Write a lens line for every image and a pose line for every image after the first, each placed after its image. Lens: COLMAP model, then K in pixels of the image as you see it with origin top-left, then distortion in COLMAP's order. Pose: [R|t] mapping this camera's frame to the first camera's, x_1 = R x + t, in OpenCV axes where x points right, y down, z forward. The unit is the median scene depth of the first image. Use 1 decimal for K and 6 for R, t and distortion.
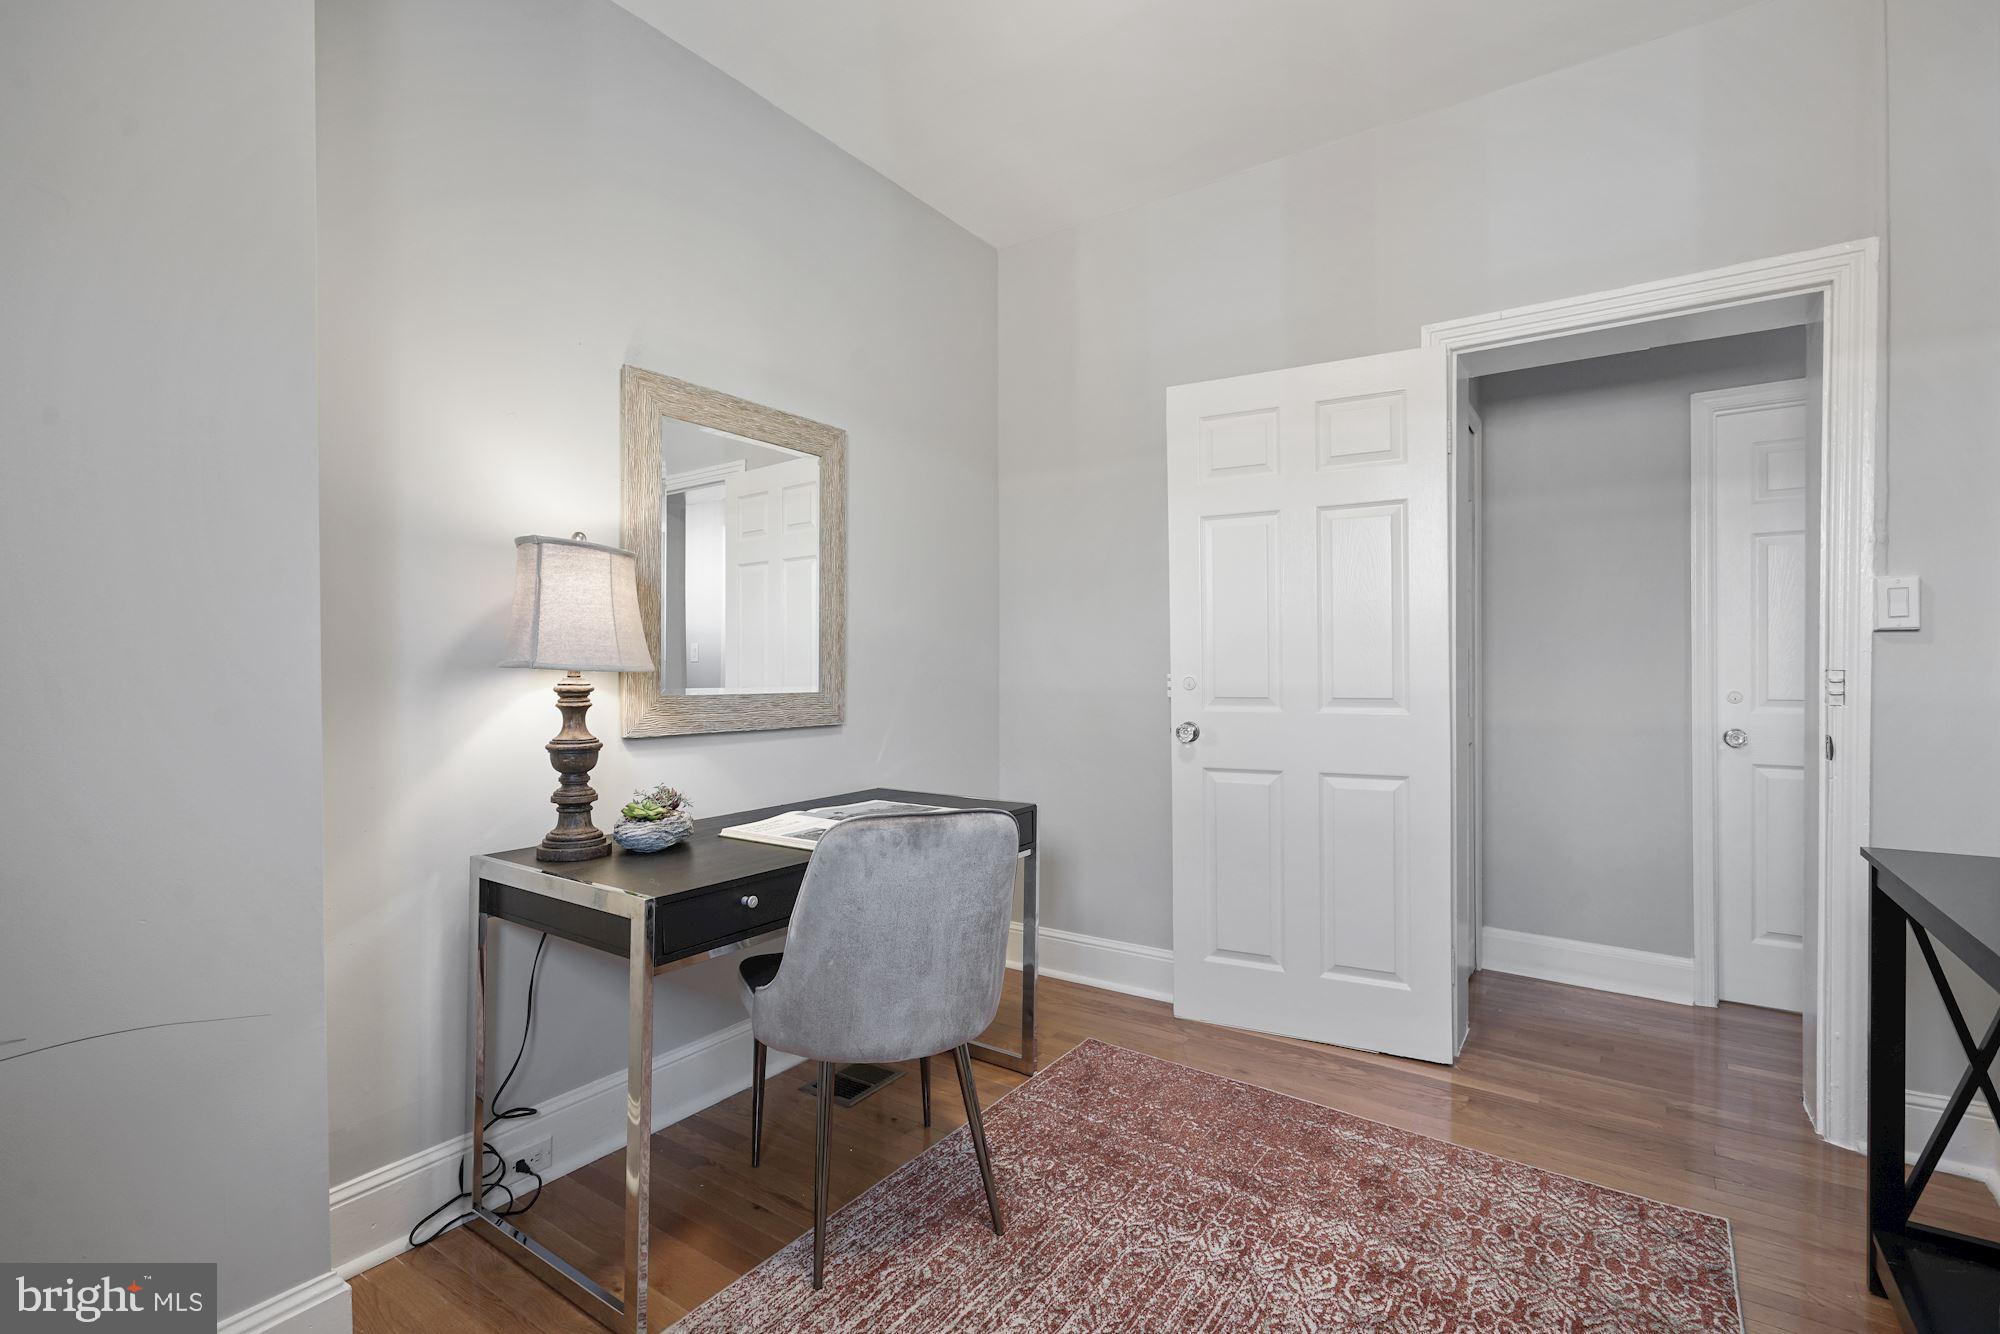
lens RADIAL K [[929.5, 0, 990.2], [0, 929.5, 669.5], [0, 0, 1]] dist [-0.006682, 0.002706]
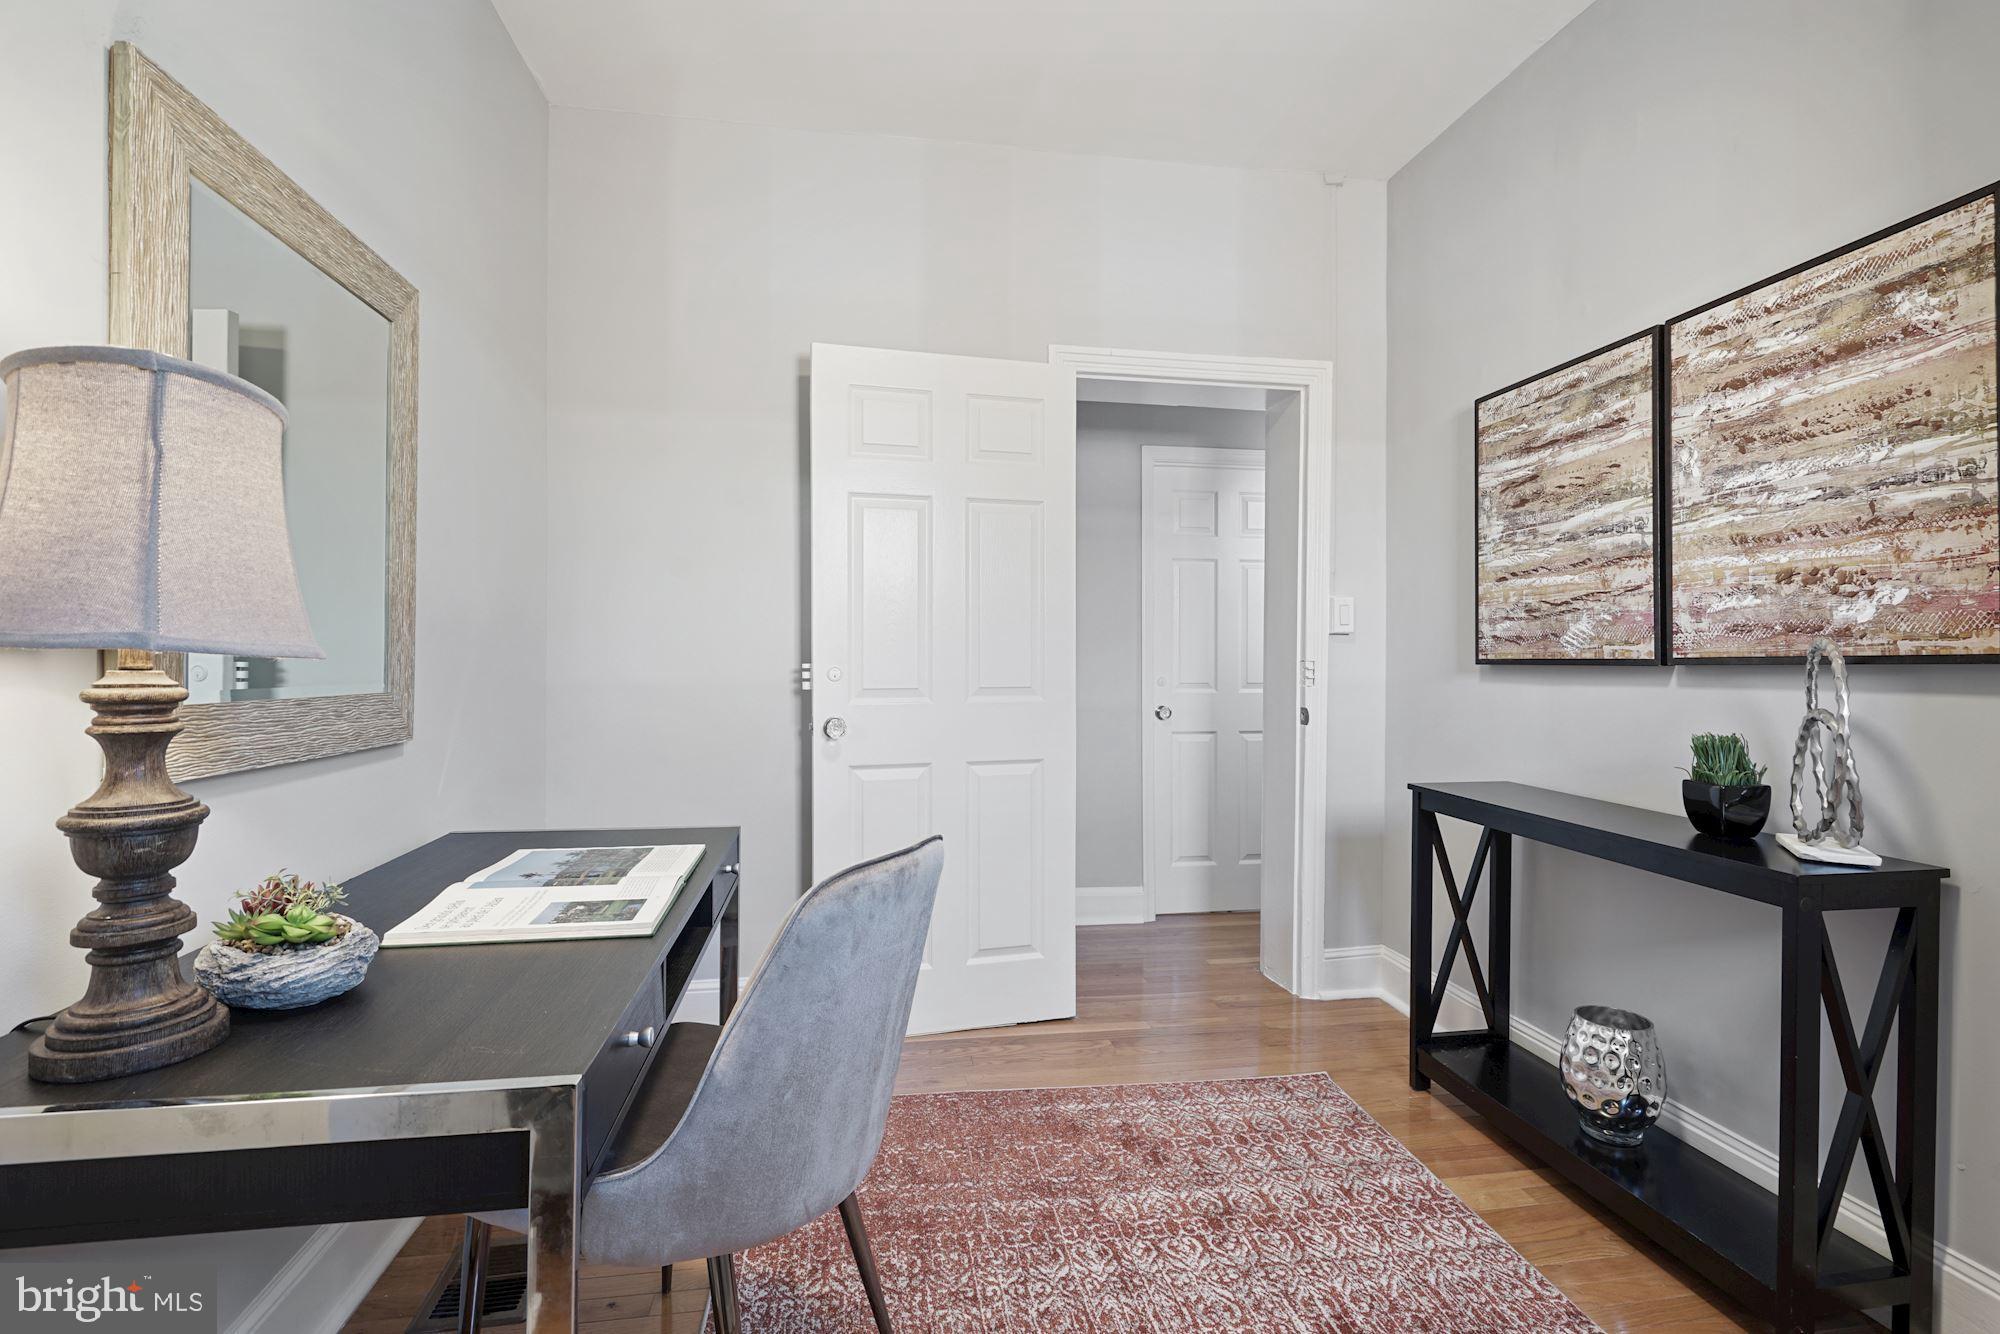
lens RADIAL K [[929.5, 0, 1006.0], [0, 929.5, 656.3], [0, 0, 1]] dist [-0.006682, 0.002706]
pose [[0.712035, 0.005872, 0.702120, -0.459307], [-0.003090, 0.999982, -0.005229, 0.002439], [-0.702137, 0.001553, 0.712040, 0.357561]]
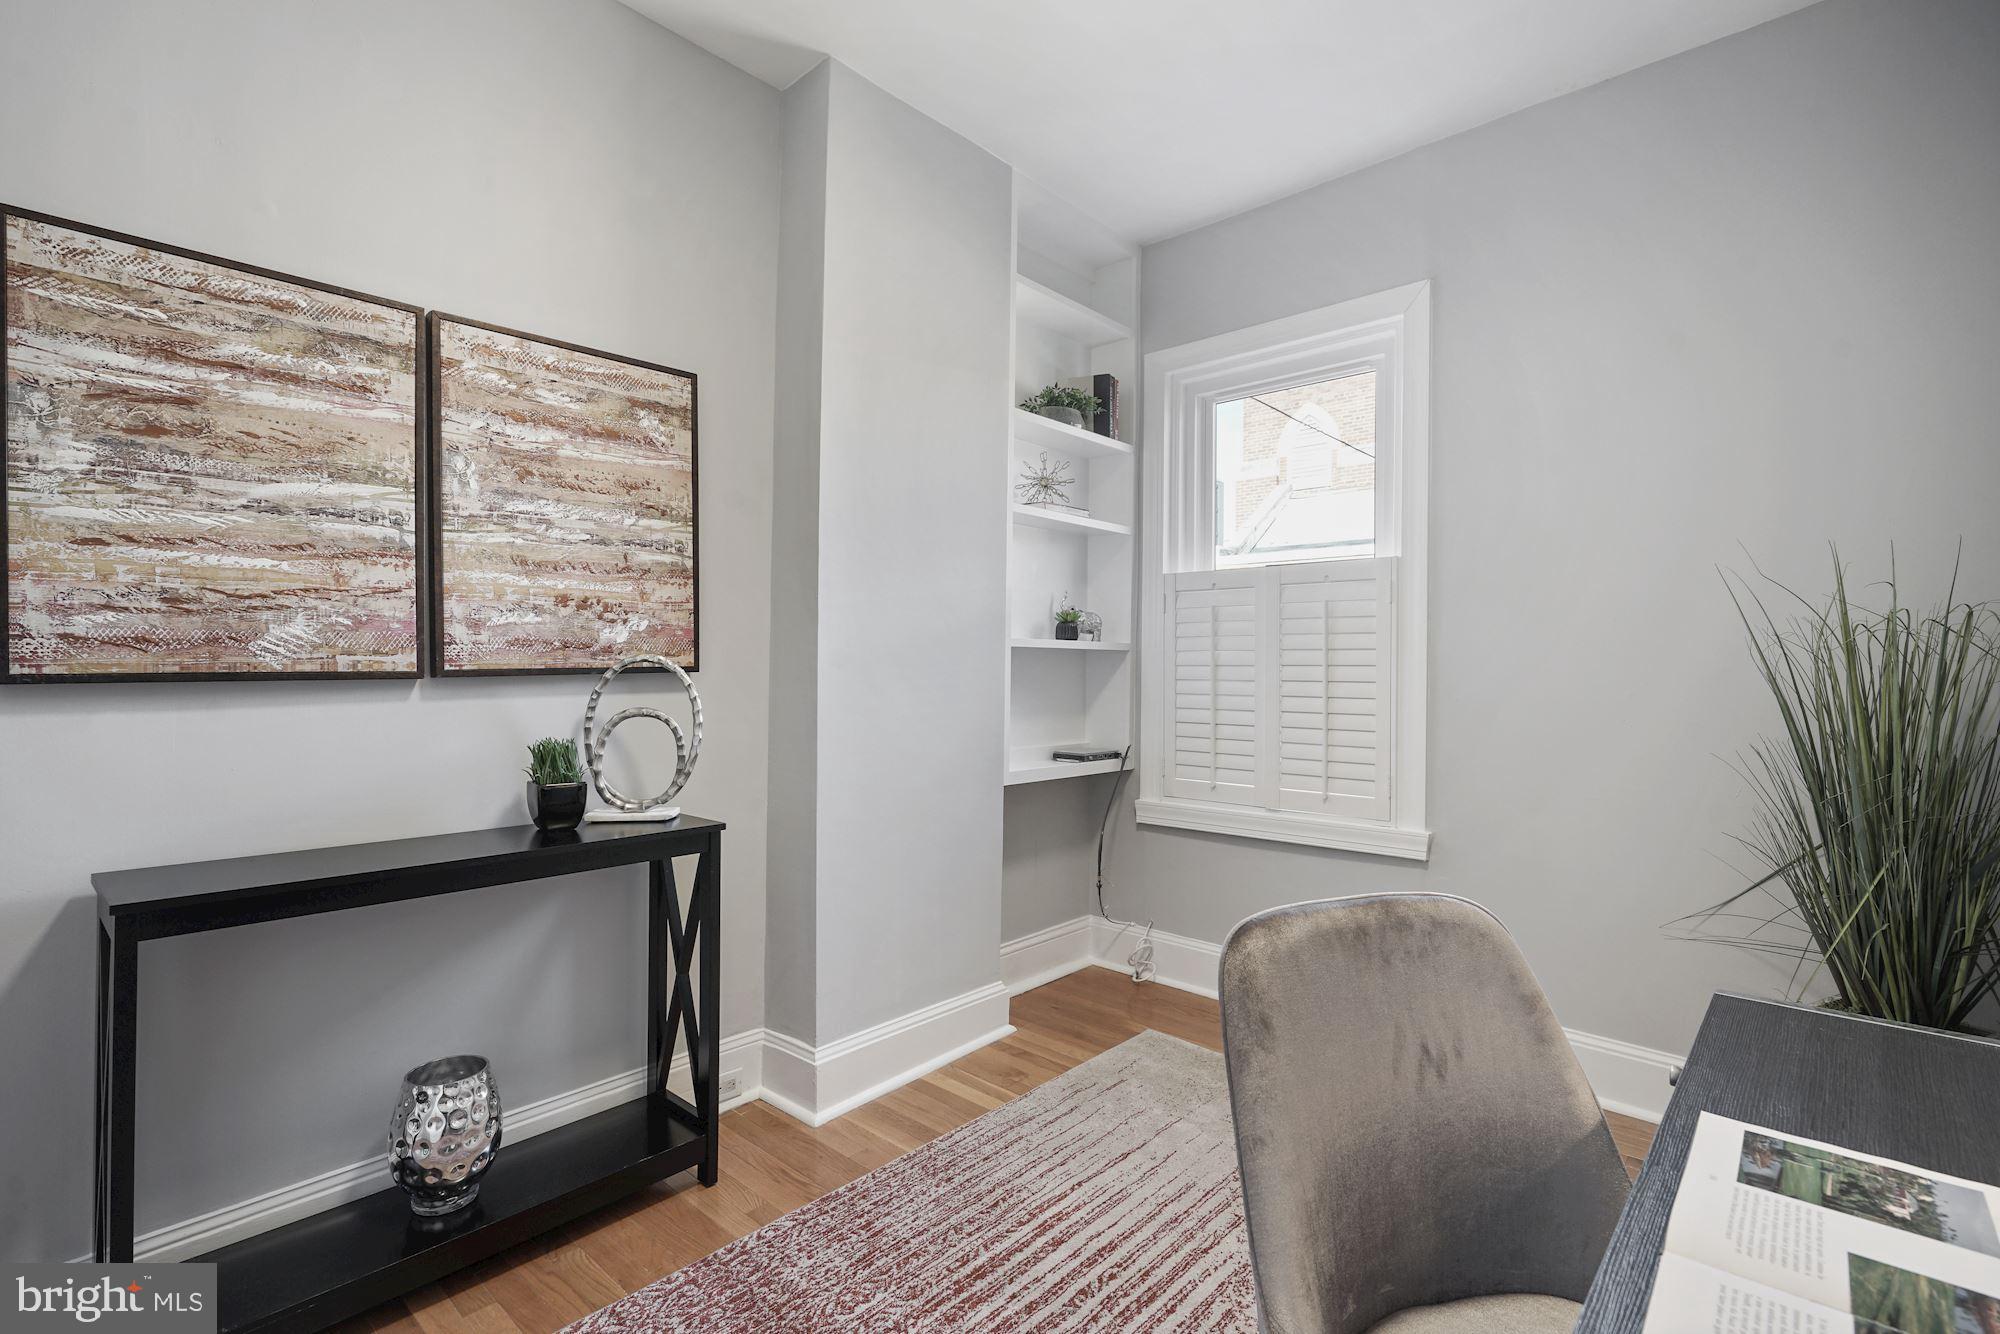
lens RADIAL K [[929.5, 0, 993.8], [0, 929.5, 663.7], [0, 0, 1]] dist [-0.006682, 0.002706]
pose [[-0.991639, 0.000798, 0.129040, 0.080548], [0.001223, 0.999994, 0.003214, -0.012313], [-0.129036, 0.003345, -0.991634, 1.457856]]
